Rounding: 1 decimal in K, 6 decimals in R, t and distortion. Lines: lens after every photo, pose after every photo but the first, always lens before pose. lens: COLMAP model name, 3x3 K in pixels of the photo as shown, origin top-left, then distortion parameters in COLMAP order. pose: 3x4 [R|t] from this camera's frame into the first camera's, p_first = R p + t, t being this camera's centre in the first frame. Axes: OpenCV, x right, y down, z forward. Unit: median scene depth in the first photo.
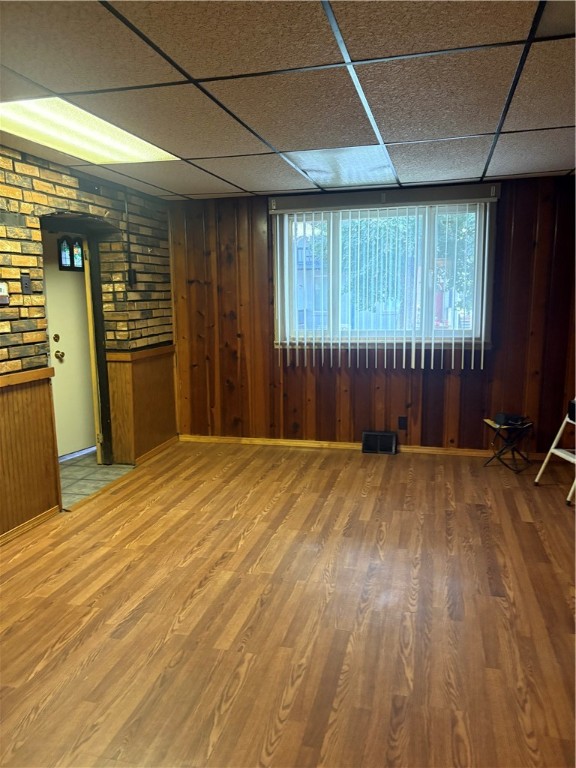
lens RADIAL K [[578.2, 0, 288.5], [0, 578.2, 383.5], [0, 0, 1]] dist [0.036056, -0.005635]
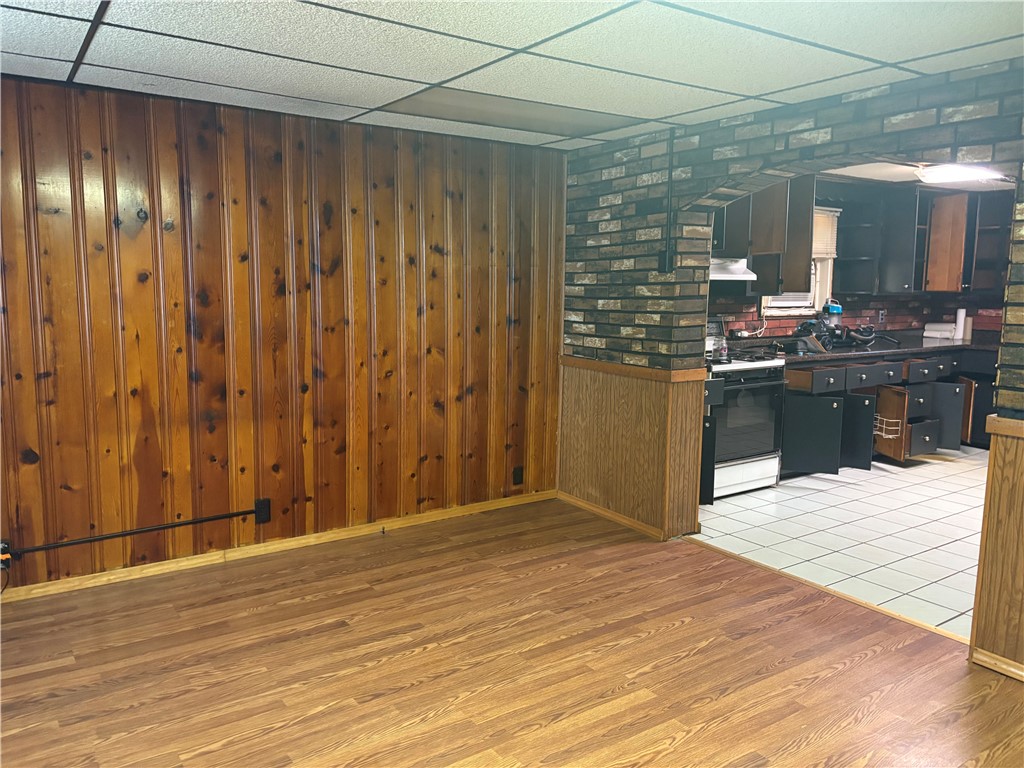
lens RADIAL K [[770.9, 0, 511.8], [0, 770.9, 383.3], [0, 0, 1]] dist [0.036056, -0.005635]
pose [[-0.752314, -0.083595, 0.653479, -0.698375], [0.095773, 0.967502, 0.234024, -0.299932], [-0.651806, 0.238645, -0.719859, 1.898435]]
